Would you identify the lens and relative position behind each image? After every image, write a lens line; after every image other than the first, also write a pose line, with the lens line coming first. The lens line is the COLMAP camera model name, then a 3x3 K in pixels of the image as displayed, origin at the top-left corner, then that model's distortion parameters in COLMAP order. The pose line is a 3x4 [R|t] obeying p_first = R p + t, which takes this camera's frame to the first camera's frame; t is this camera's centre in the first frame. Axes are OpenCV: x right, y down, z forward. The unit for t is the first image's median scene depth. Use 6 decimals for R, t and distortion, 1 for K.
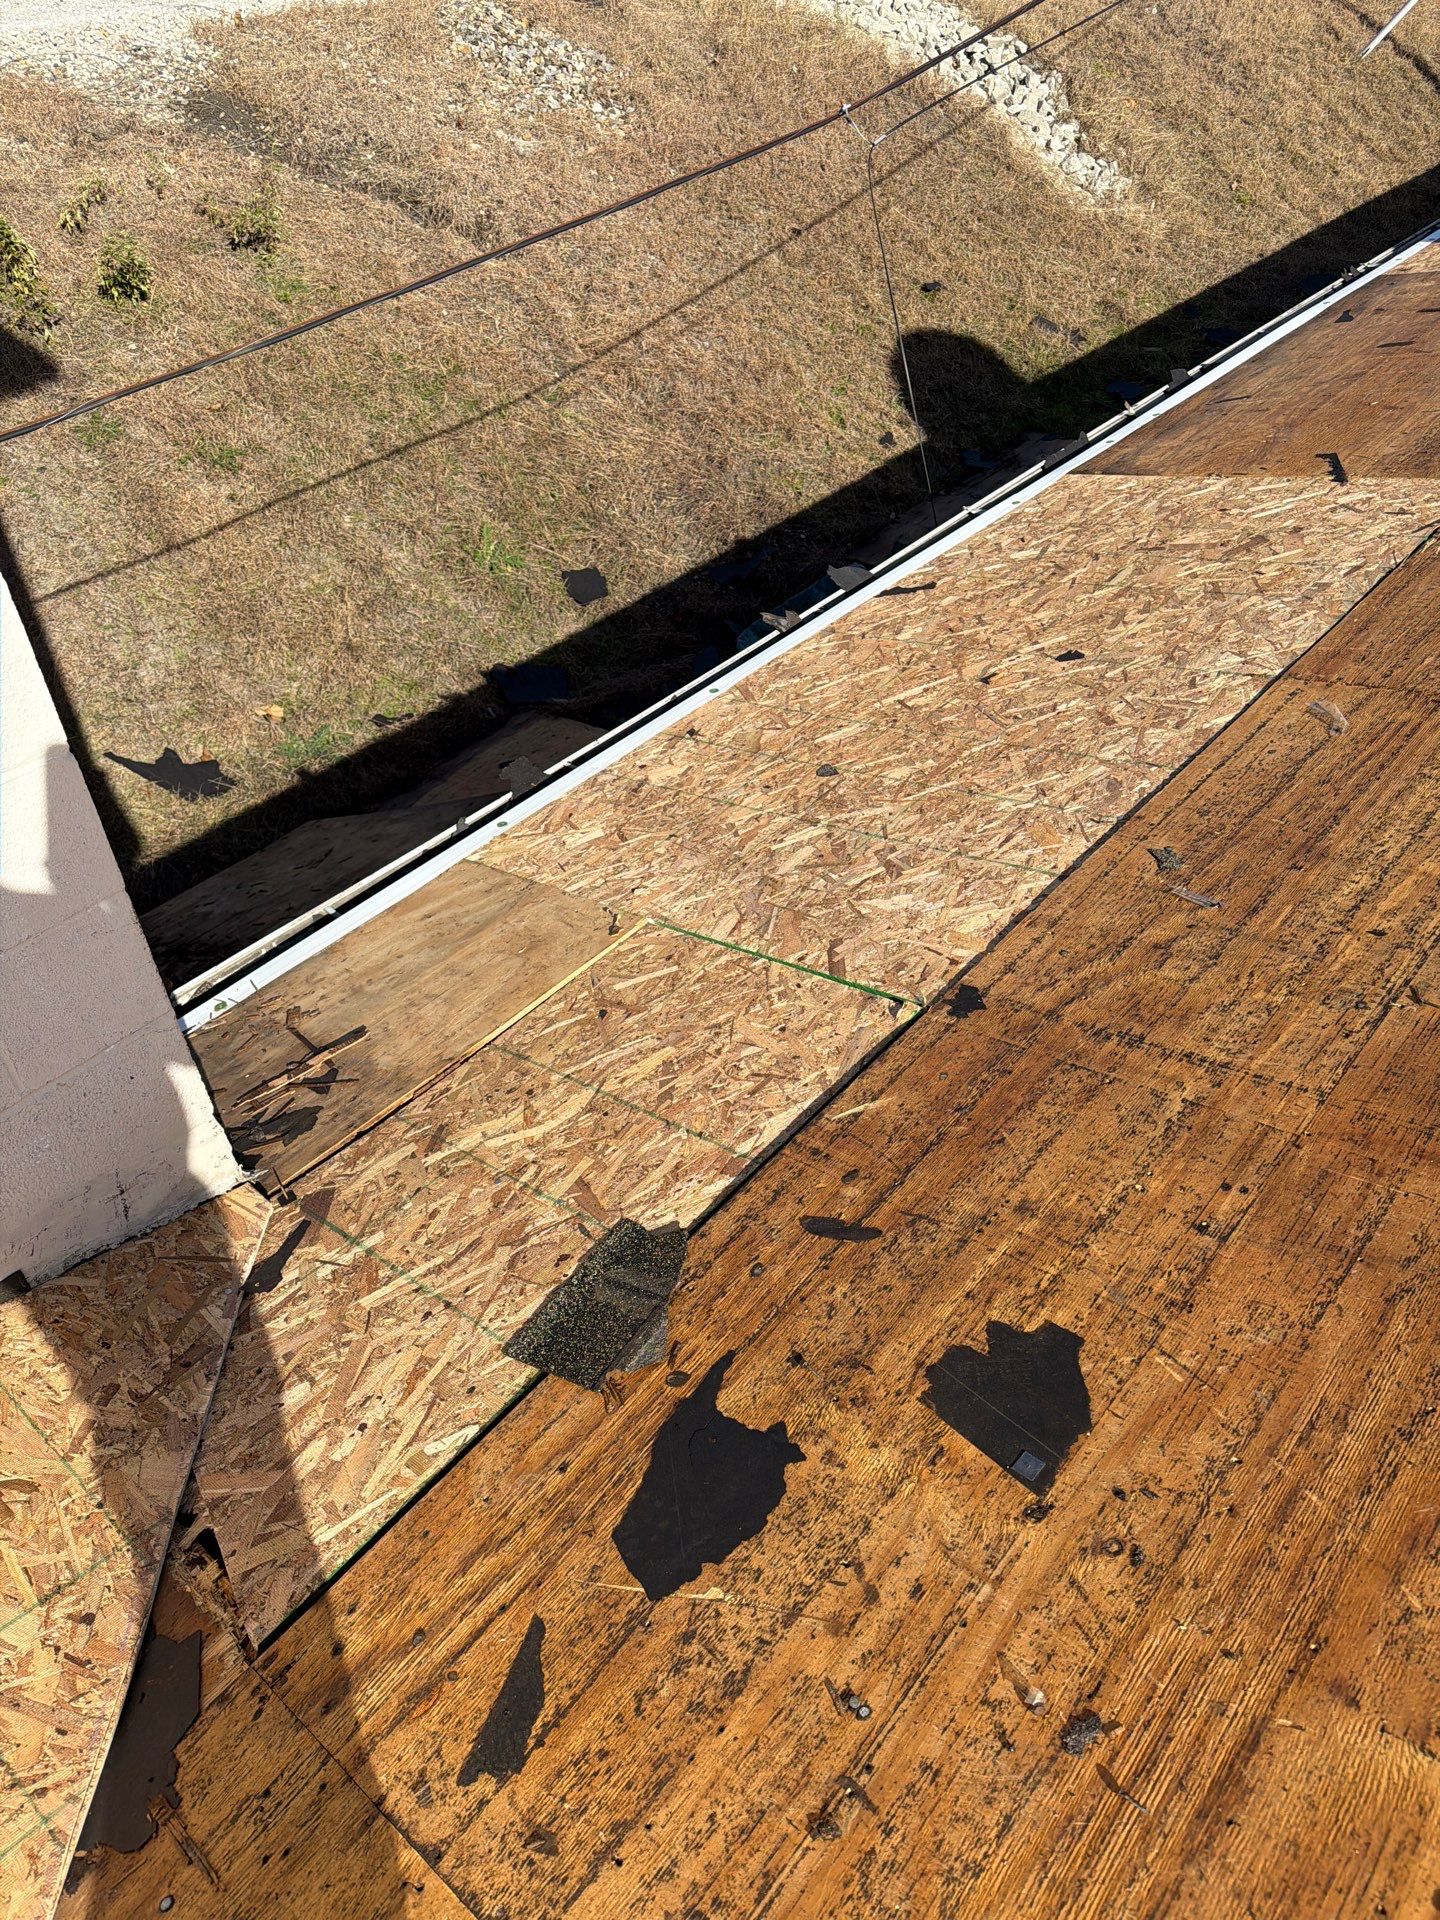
lens RADIAL K [[1412.2, 0, 720.9], [0, 1412.2, 938.6], [0, 0, 1]] dist [0.094241, -0.067386]
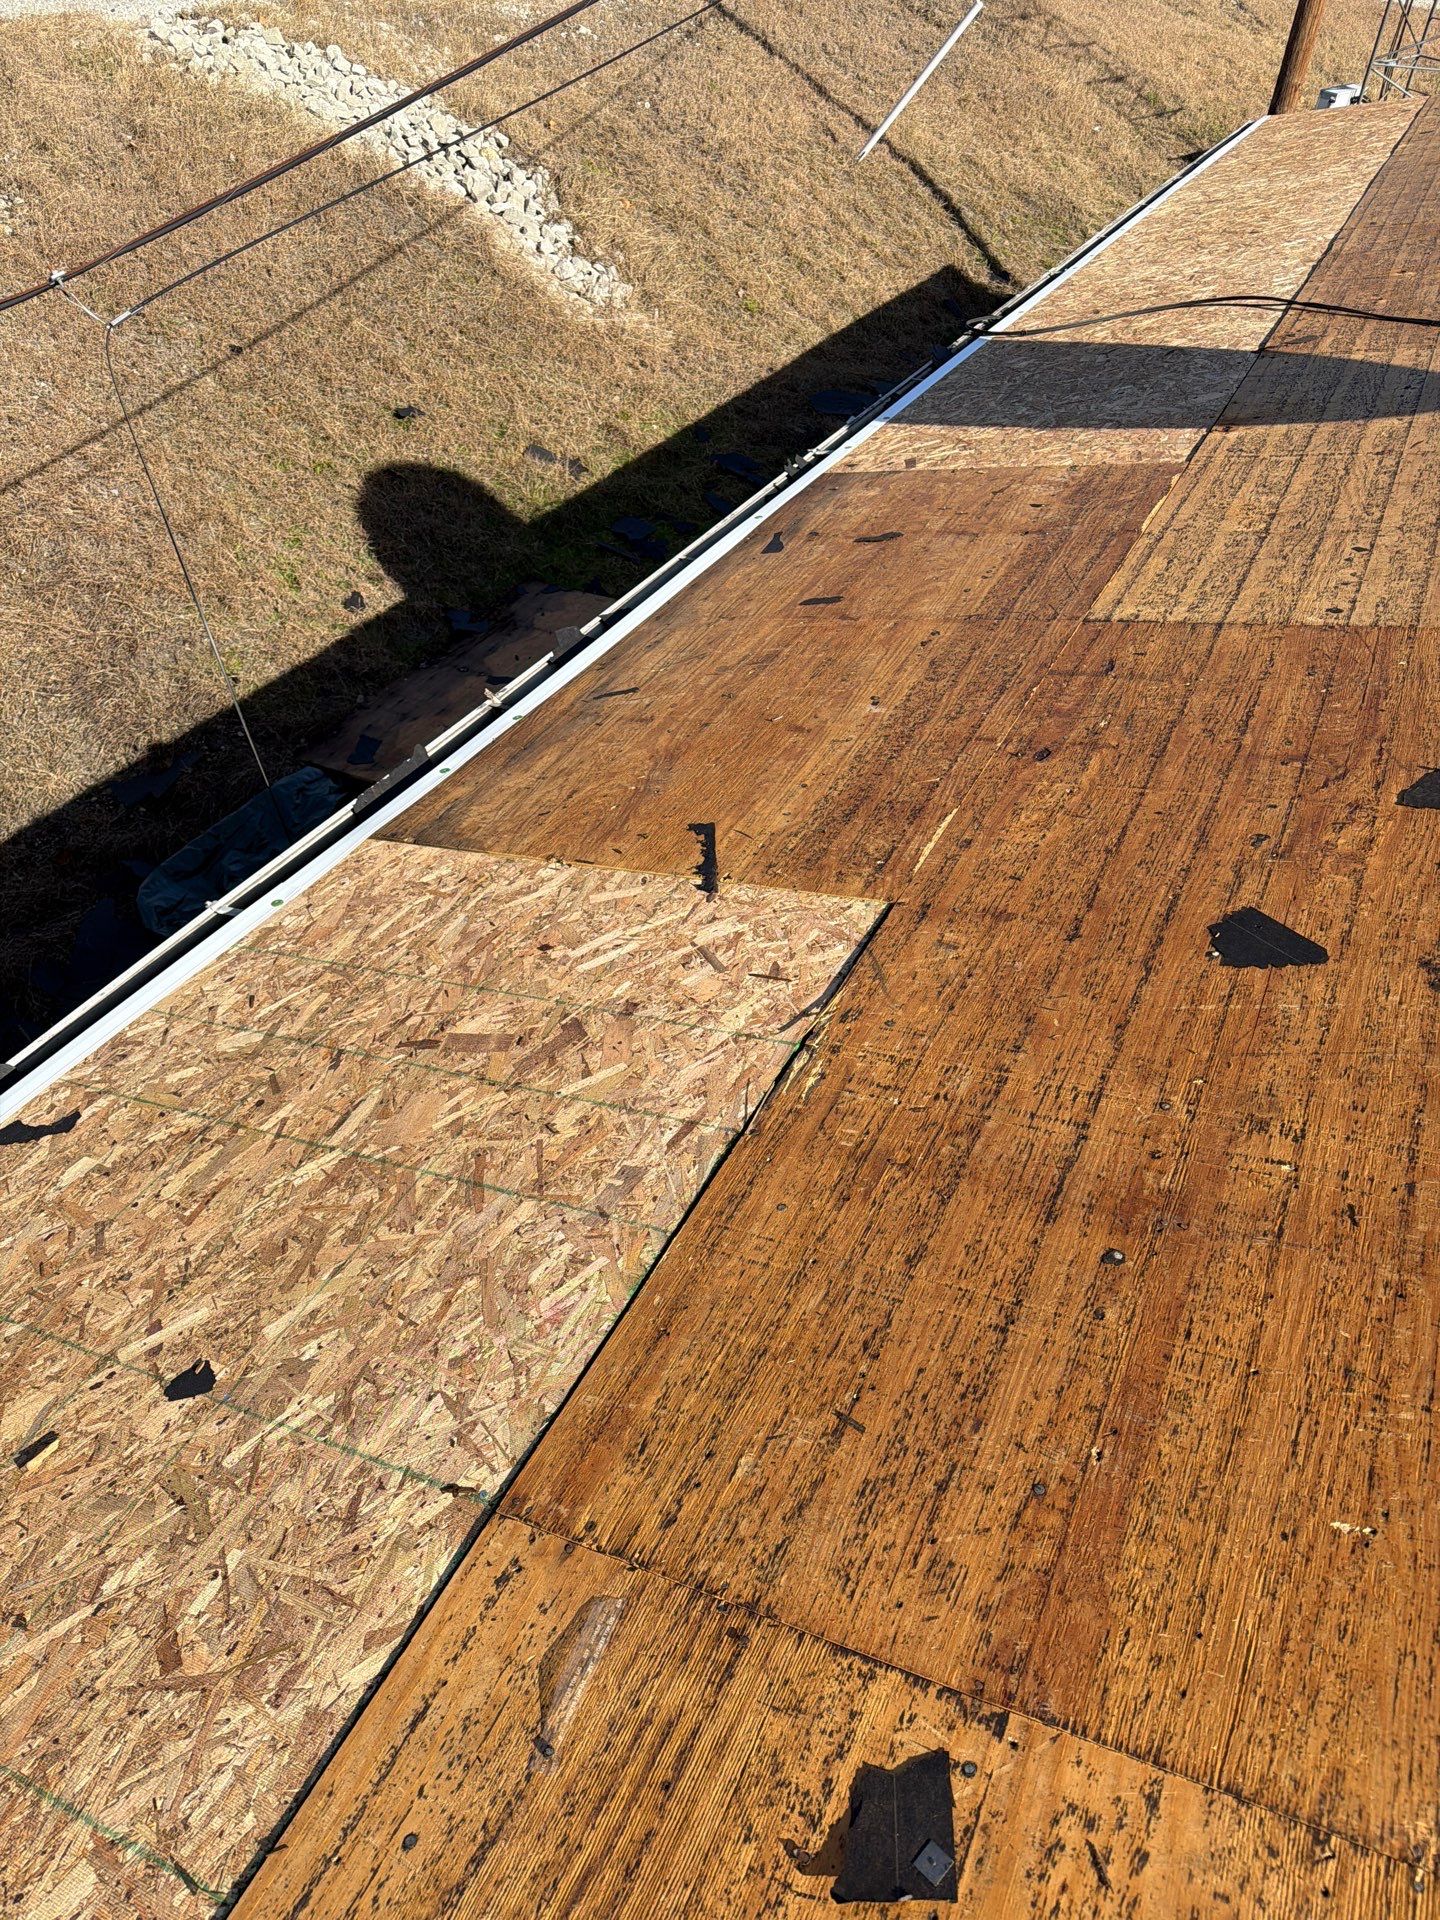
lens RADIAL K [[1347.4, 0, 701.2], [0, 1347.4, 965.0], [0, 0, 1]] dist [0.097309, -0.126286]
pose [[0.972627, -0.097345, 0.211001, 0.114404], [0.095472, 0.995249, 0.019074, -0.117481], [-0.211856, 0.001593, 0.977300, 0.147306]]
